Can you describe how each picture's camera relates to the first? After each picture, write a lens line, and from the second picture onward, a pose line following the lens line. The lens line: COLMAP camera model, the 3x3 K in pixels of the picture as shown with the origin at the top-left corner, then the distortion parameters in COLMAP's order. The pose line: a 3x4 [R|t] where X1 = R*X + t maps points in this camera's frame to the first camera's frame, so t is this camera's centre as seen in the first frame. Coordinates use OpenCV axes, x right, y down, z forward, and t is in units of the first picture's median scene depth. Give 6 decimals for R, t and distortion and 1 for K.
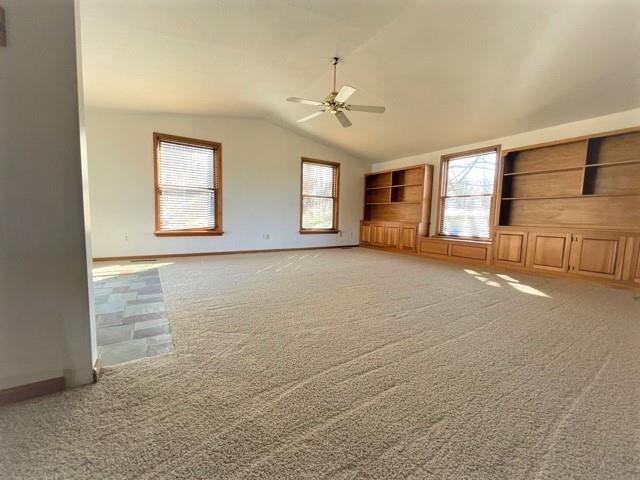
lens RADIAL K [[258.9, 0, 316.9], [0, 258.9, 242.1], [0, 0, 1]] dist [0.002233, -0.000034]
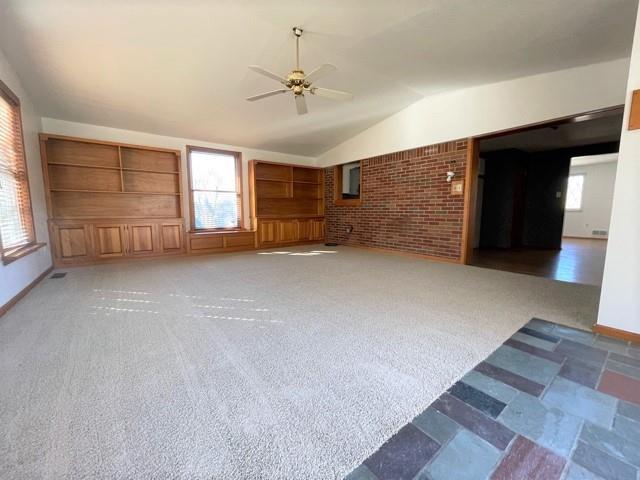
lens RADIAL K [[258.9, 0, 316.2], [0, 258.9, 238.2], [0, 0, 1]] dist [0.002233, -0.000034]
pose [[-0.073811, -0.129092, 0.988882, -0.509764], [0.097051, 0.985950, 0.135953, -0.084738], [-0.992539, 0.106007, -0.060246, 0.627826]]
